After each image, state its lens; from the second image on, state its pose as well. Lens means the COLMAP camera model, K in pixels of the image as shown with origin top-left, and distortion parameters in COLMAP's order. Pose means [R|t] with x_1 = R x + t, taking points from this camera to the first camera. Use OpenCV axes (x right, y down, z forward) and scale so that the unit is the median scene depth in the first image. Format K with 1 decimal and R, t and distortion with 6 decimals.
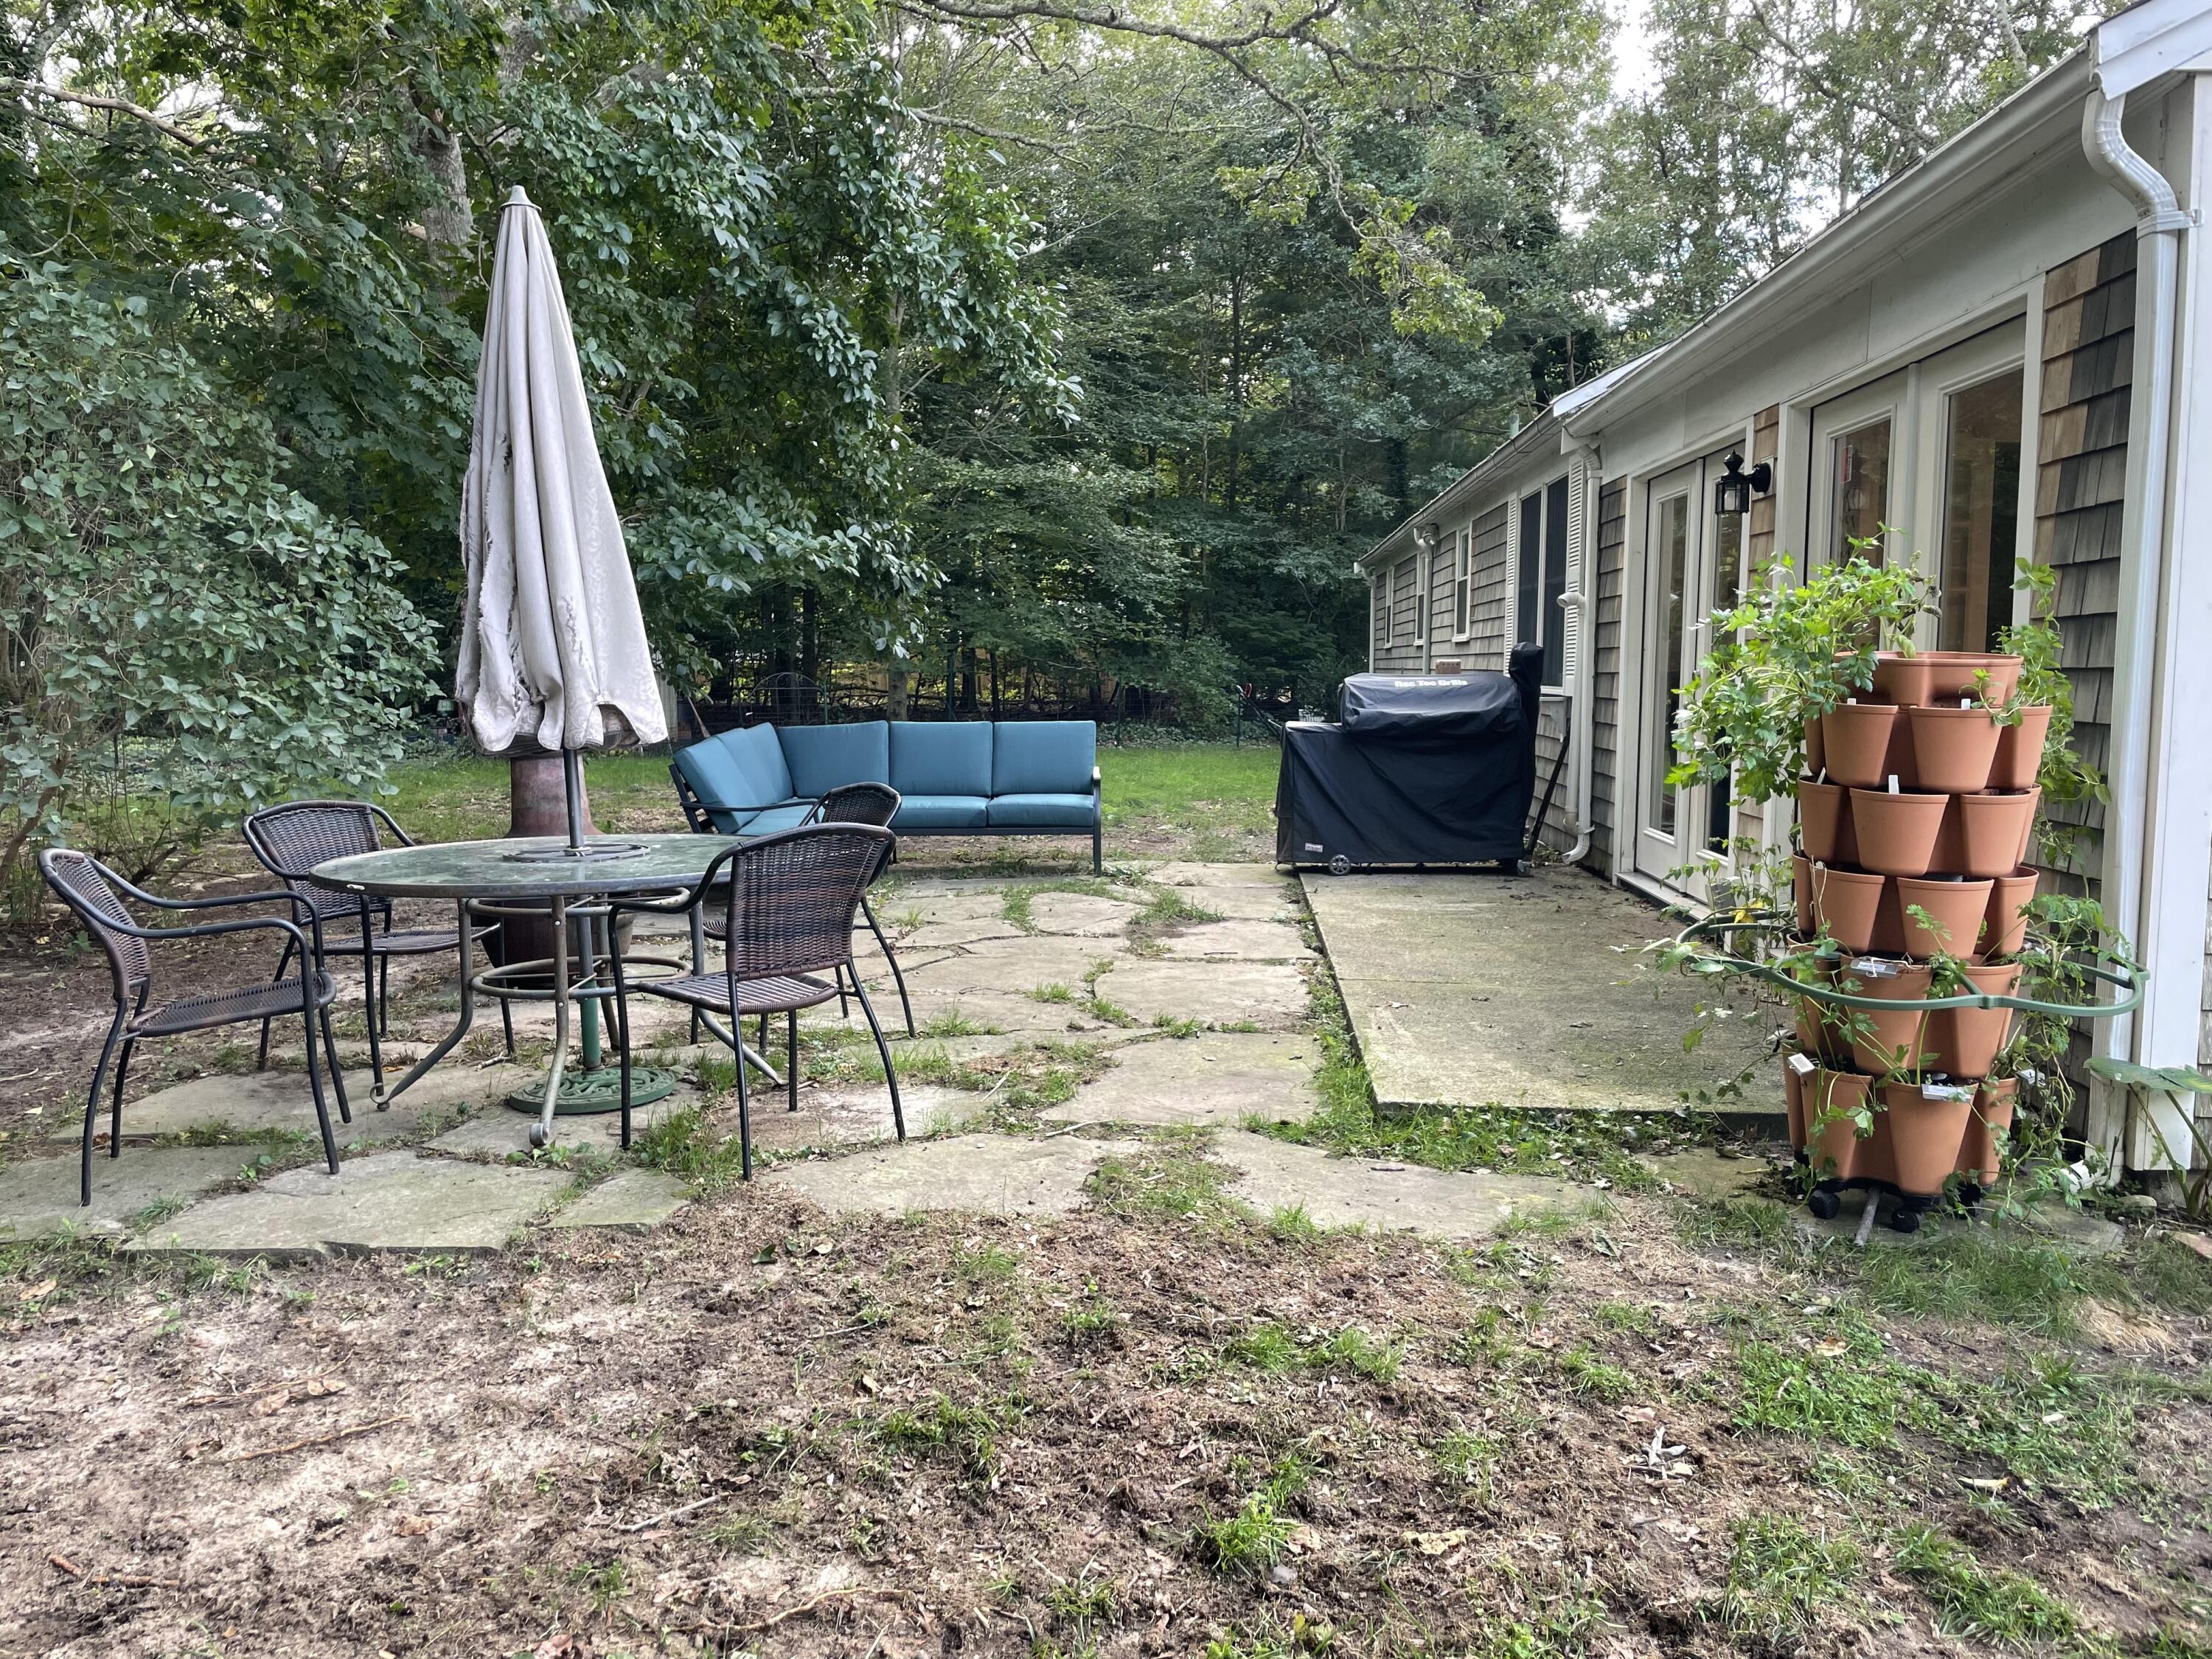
lens RADIAL K [[1677.5, 0, 1105.2], [0, 1677.5, 826.5], [0, 0, 1]] dist [0.016986, -0.009917]
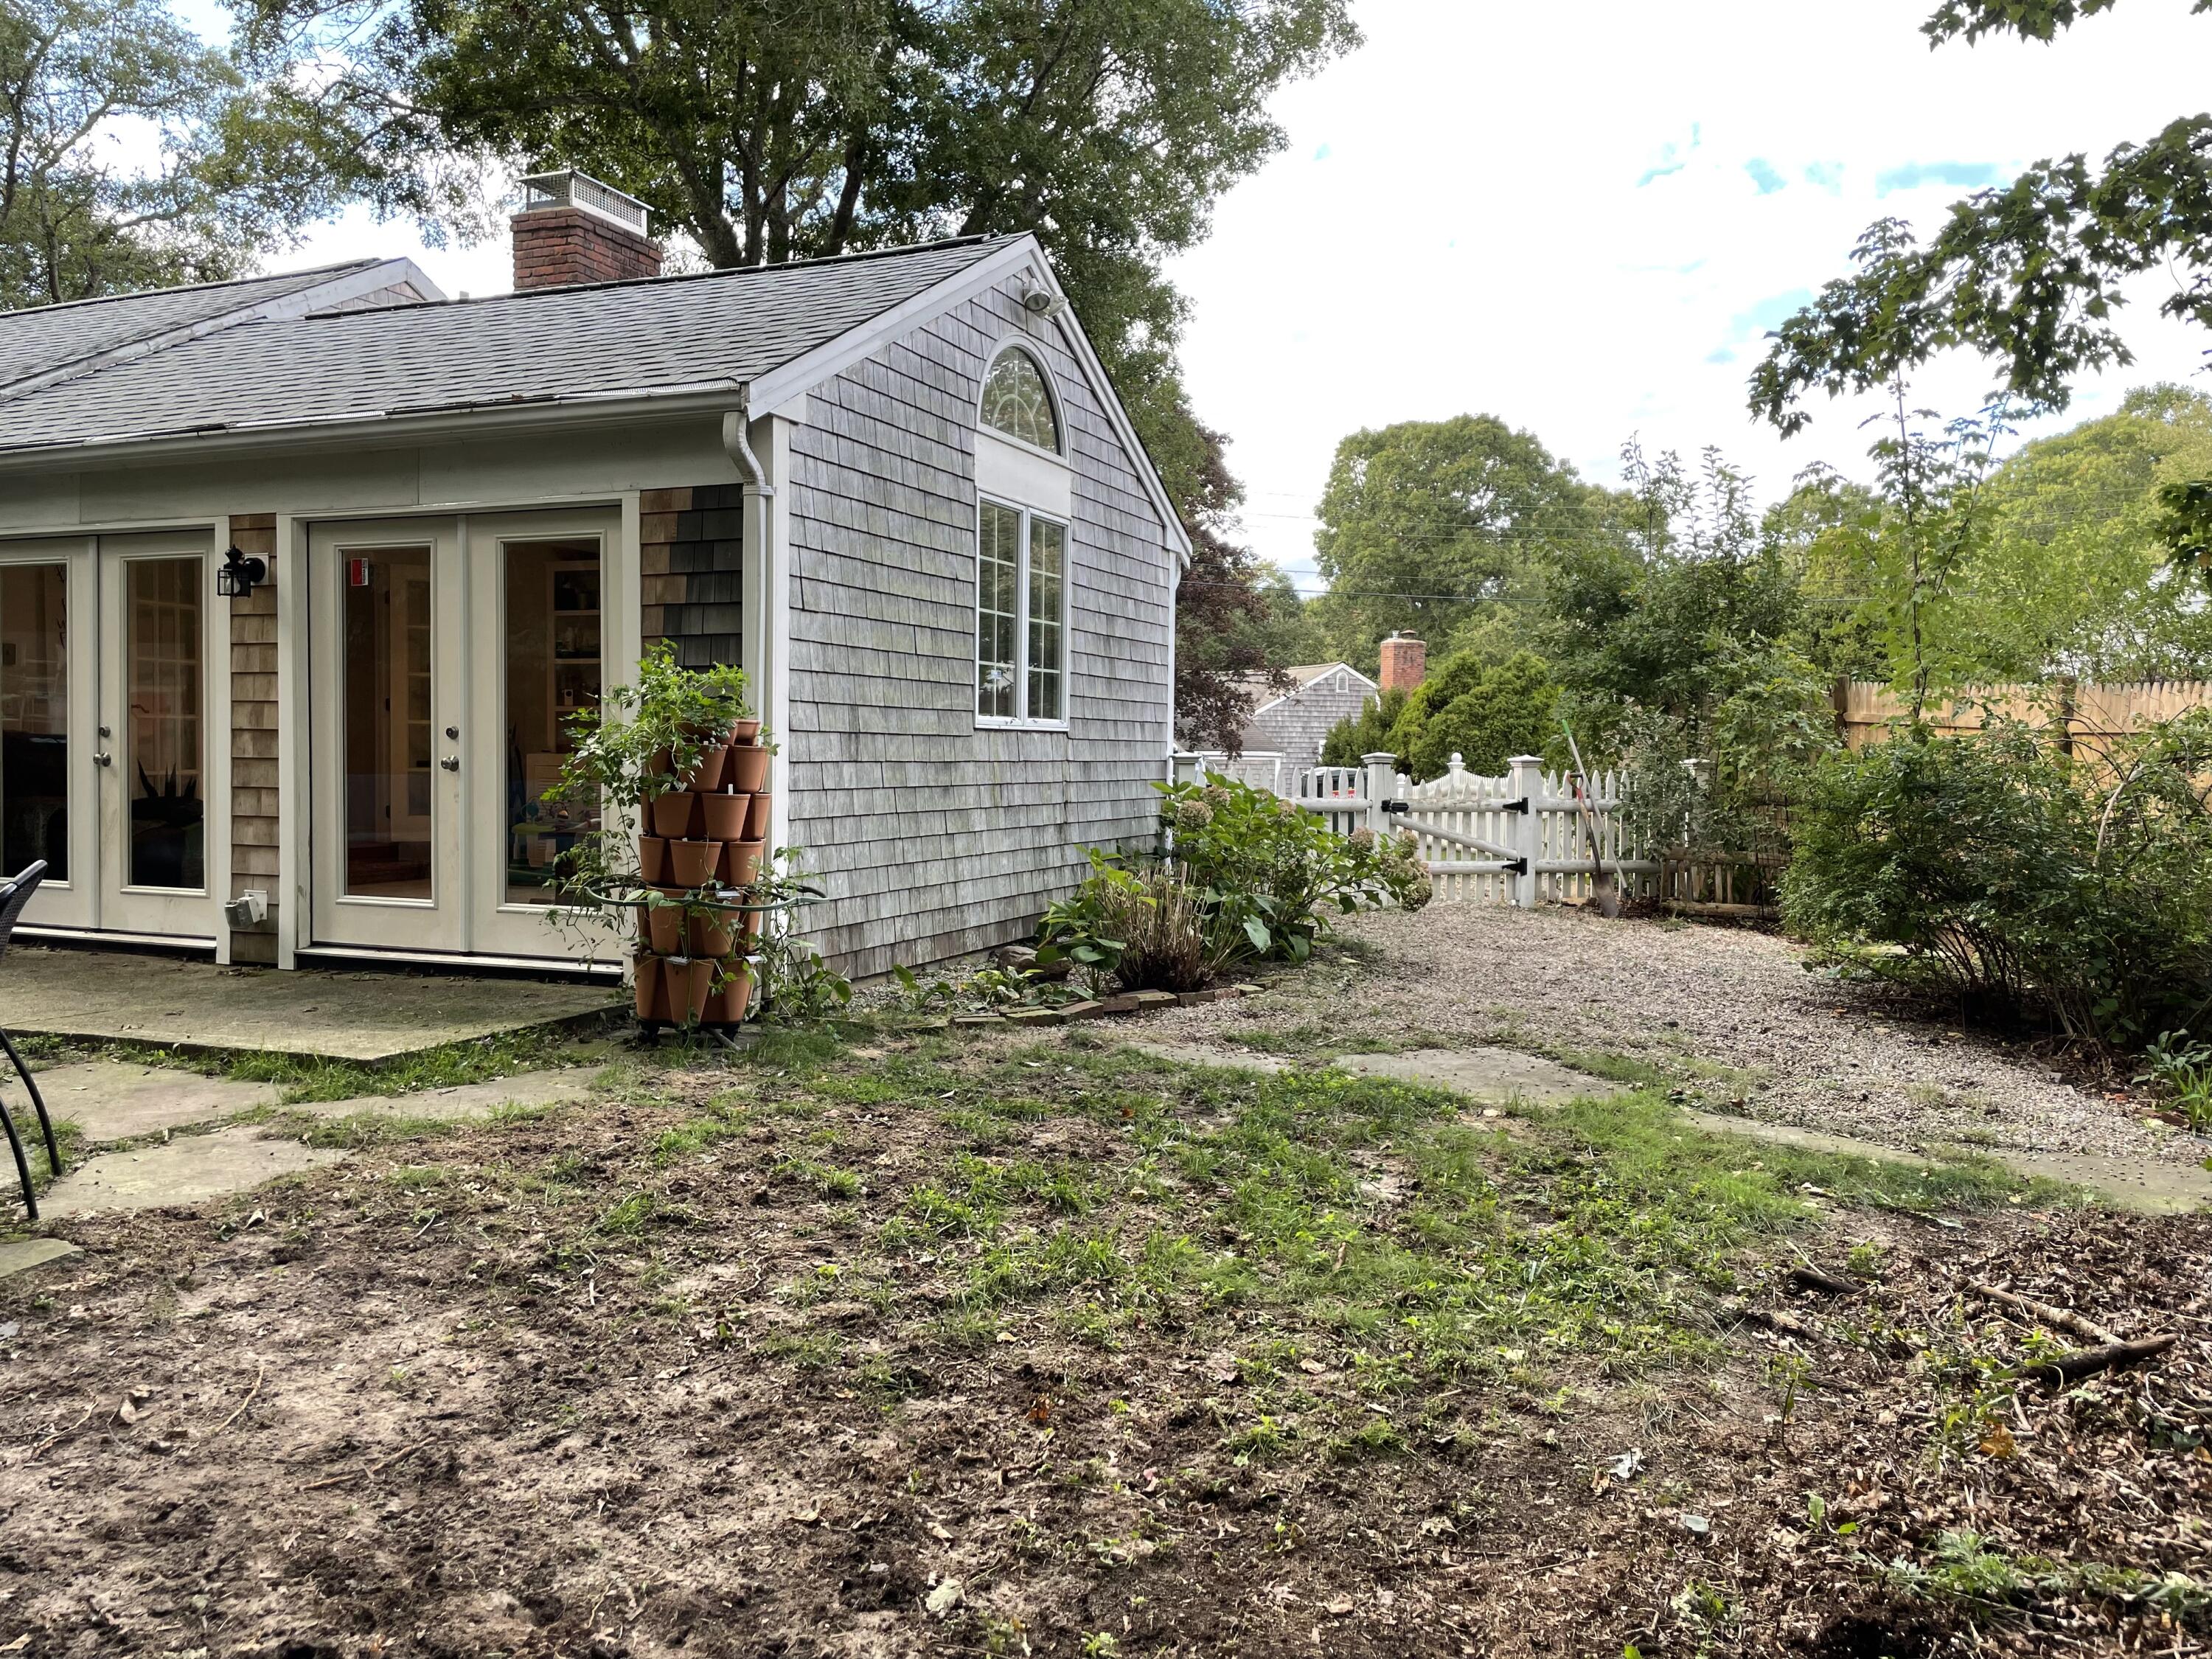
lens RADIAL K [[1677.5, 0, 1106.2], [0, 1677.5, 826.6], [0, 0, 1]] dist [0.016986, -0.009917]
pose [[0.305309, -0.040693, 0.951383, -1.198604], [0.085061, 0.996258, 0.015315, 0.023545], [-0.948447, 0.076250, 0.307628, 0.097420]]
